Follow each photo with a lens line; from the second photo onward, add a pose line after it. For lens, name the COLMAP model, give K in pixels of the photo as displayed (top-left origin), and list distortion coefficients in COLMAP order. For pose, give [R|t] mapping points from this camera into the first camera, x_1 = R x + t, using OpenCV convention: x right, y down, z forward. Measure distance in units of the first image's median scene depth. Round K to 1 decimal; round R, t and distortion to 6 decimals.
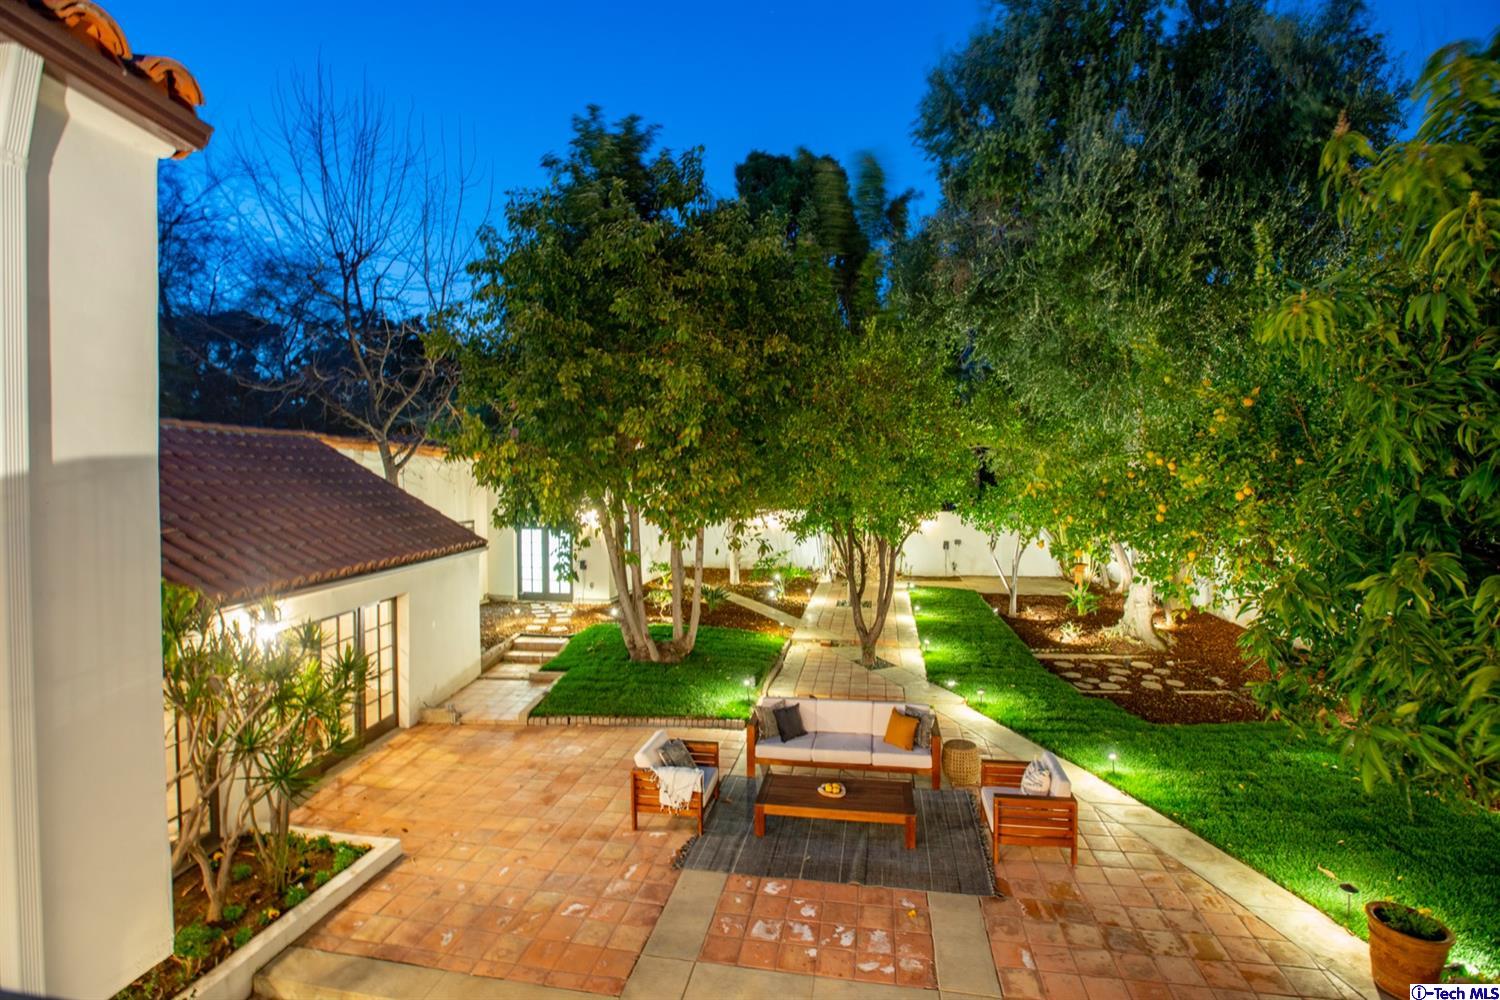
lens RADIAL K [[661.1, 0, 756.0], [0, 661.1, 490.1], [0, 0, 1]] dist [-0.040523, 0.000367]
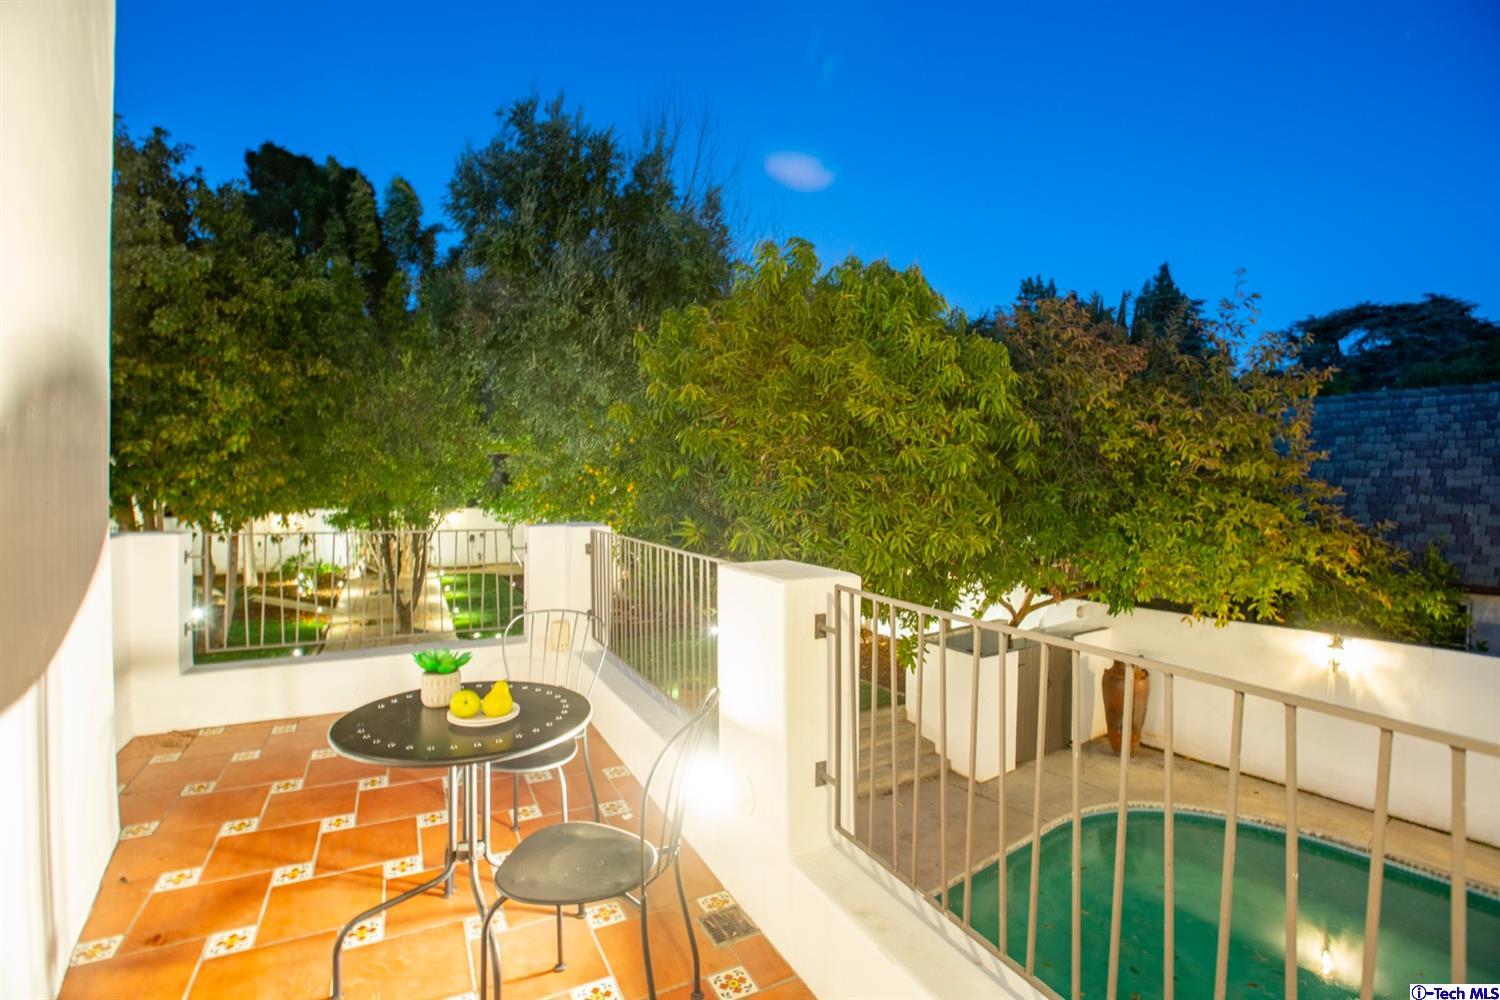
lens RADIAL K [[661.1, 0, 756.0], [0, 661.1, 490.1], [0, 0, 1]] dist [-0.040523, 0.000367]
pose [[0.775091, -0.009284, 0.631781, -0.098725], [0.010912, 0.999940, 0.001307, 0.007512], [-0.631755, 0.005881, 0.775146, -0.393995]]
